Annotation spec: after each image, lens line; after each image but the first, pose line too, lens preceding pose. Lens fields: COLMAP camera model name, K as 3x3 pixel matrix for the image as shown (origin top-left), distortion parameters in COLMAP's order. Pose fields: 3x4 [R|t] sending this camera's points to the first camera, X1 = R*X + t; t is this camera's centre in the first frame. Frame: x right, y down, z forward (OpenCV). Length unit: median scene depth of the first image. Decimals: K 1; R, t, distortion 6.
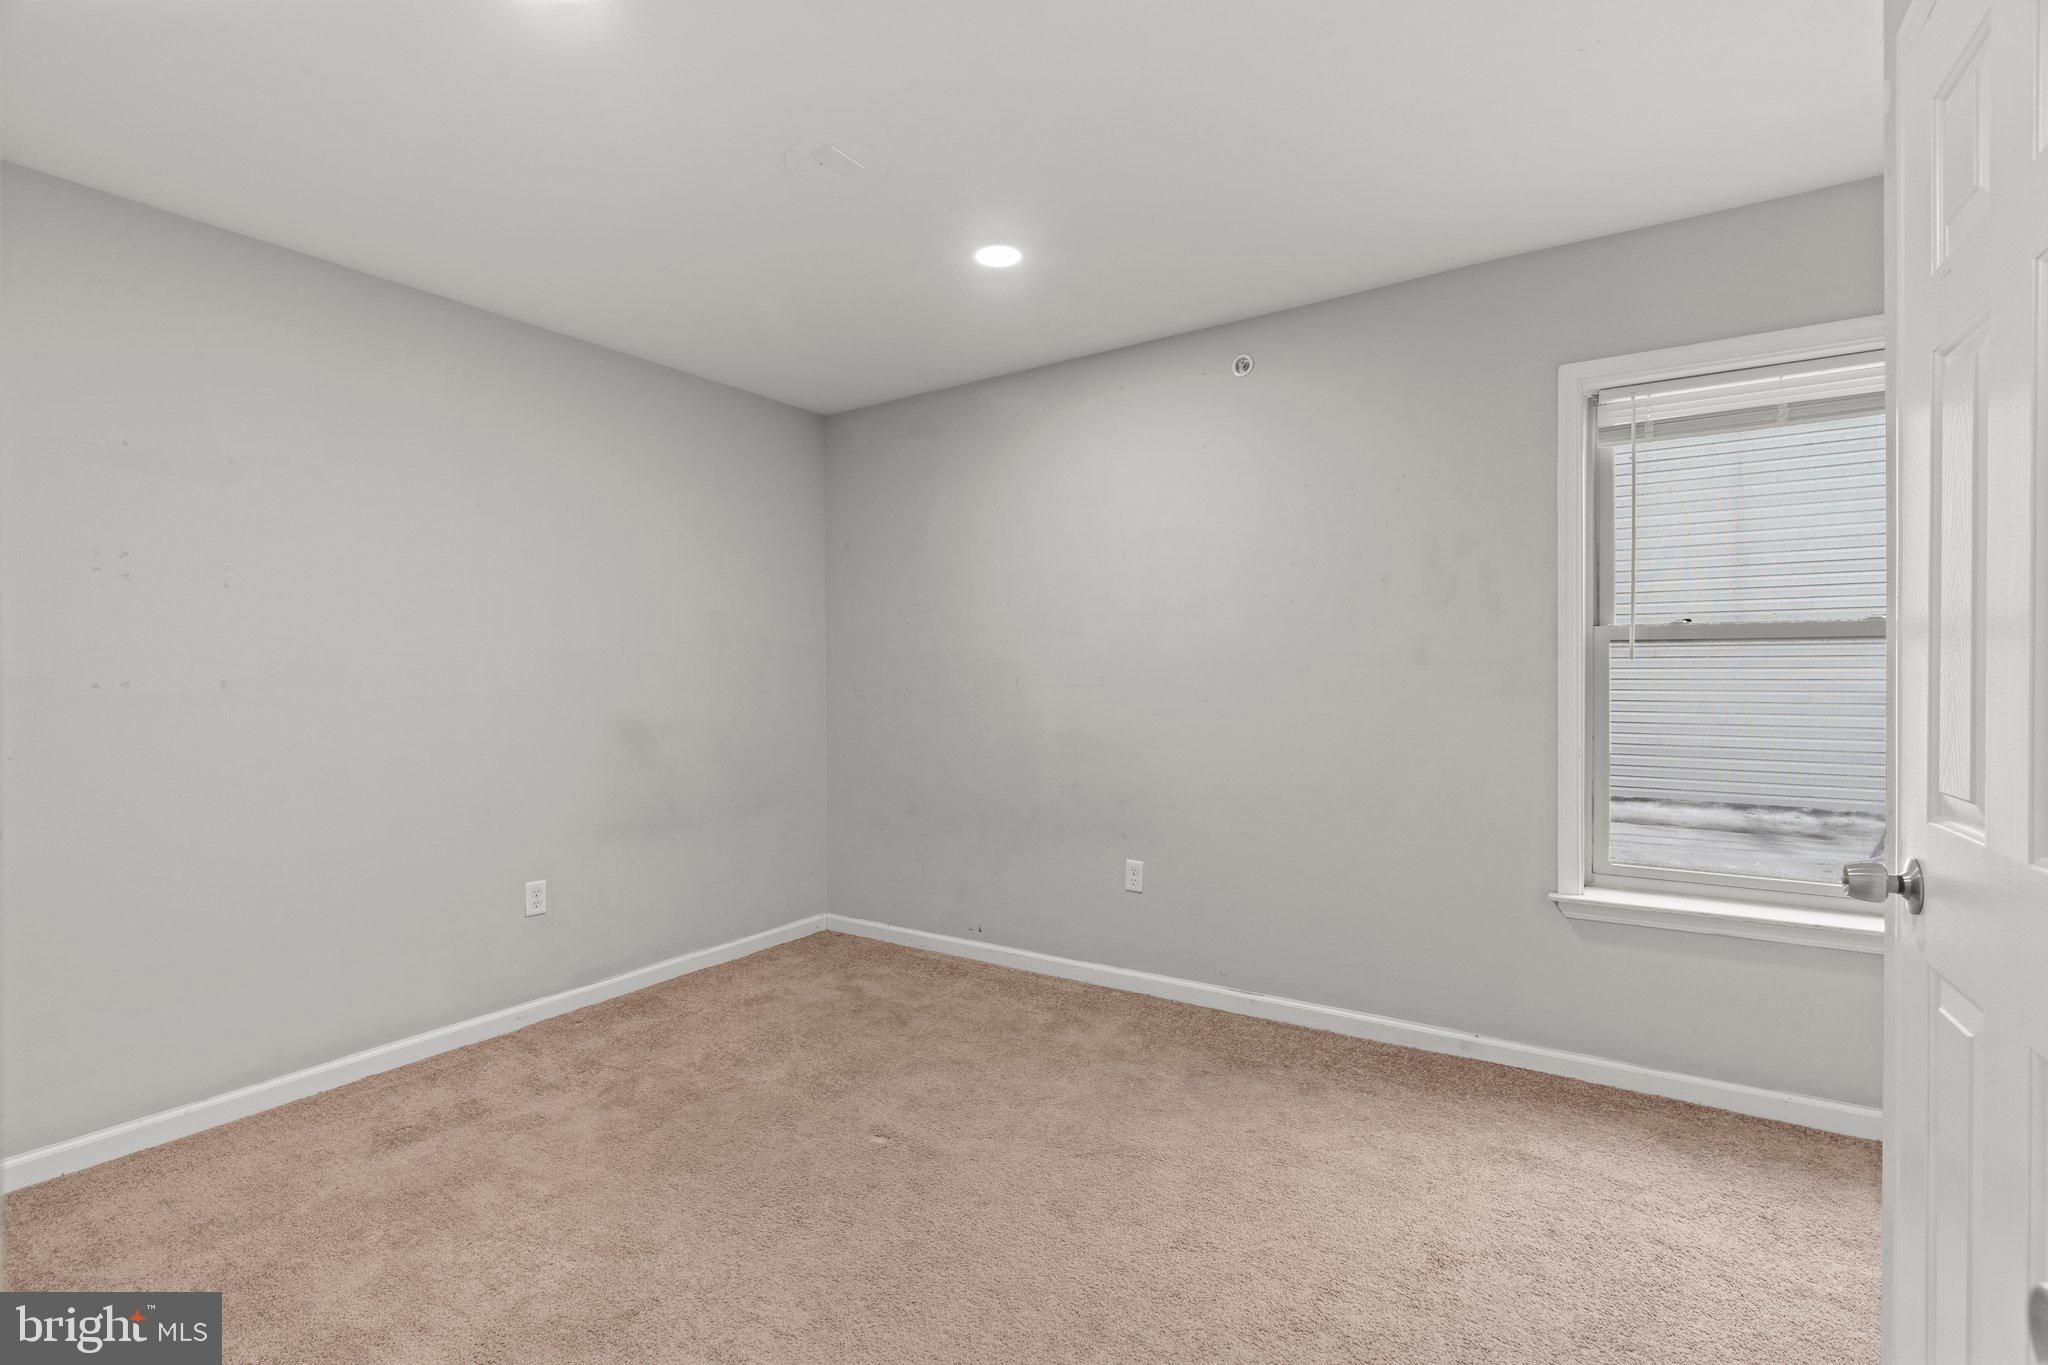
lens RADIAL K [[926.5, 0, 1015.8], [0, 926.5, 685.1], [0, 0, 1]] dist [-0.012287, 0.002949]
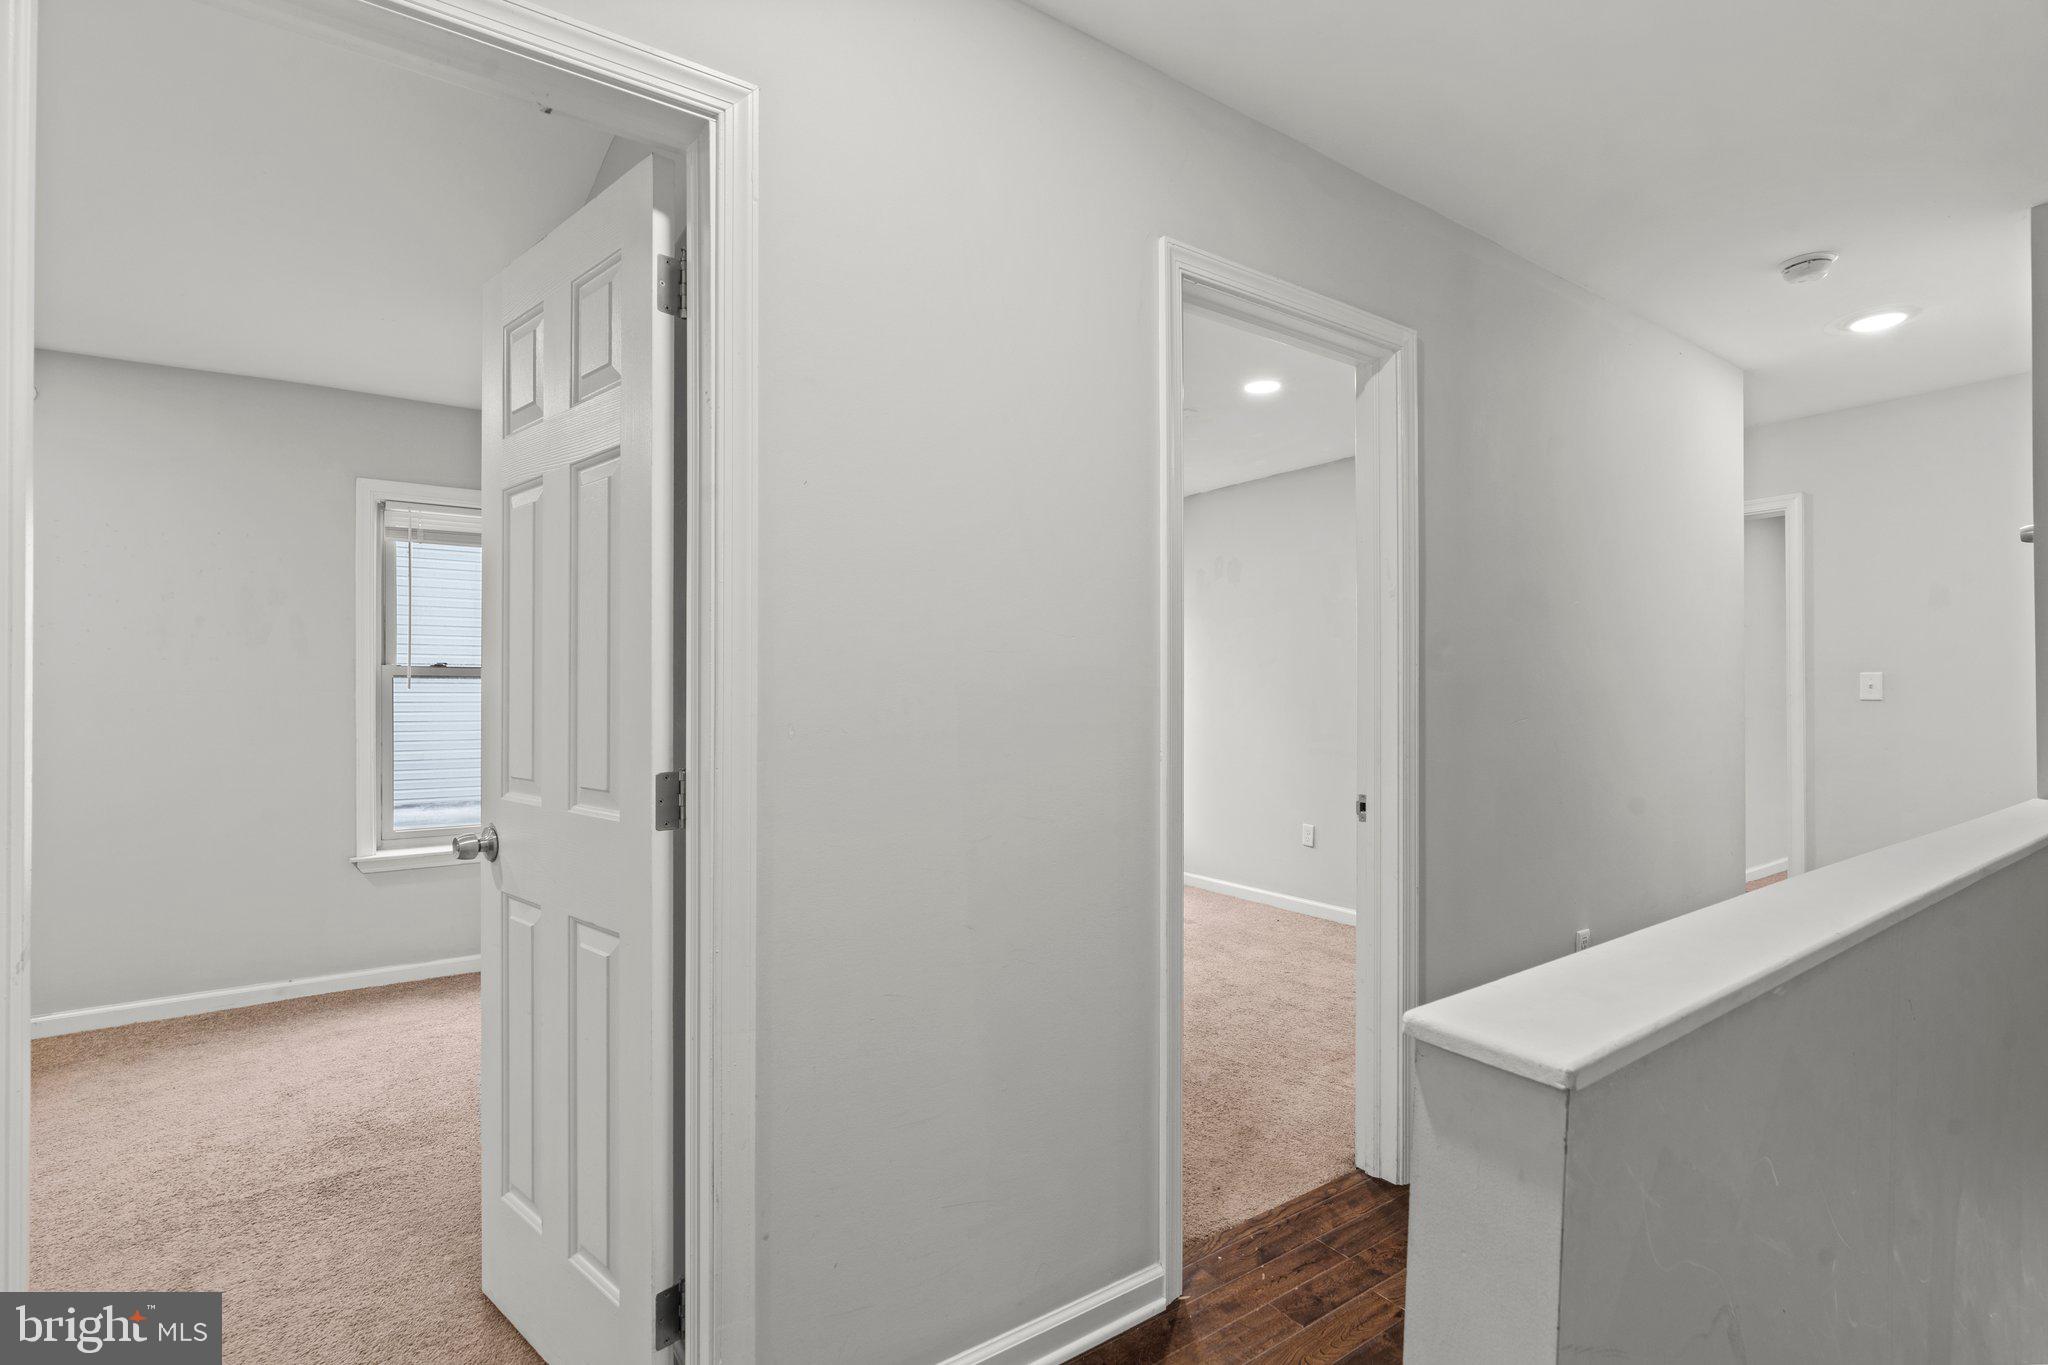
lens RADIAL K [[926.5, 0, 1017.7], [0, 926.5, 695.2], [0, 0, 1]] dist [-0.012287, 0.002949]
pose [[0.377507, 0.005064, 0.925993, -0.323821], [0.009045, 0.999917, -0.009156, 0.004568], [-0.925963, 0.011832, 0.377430, -0.450072]]
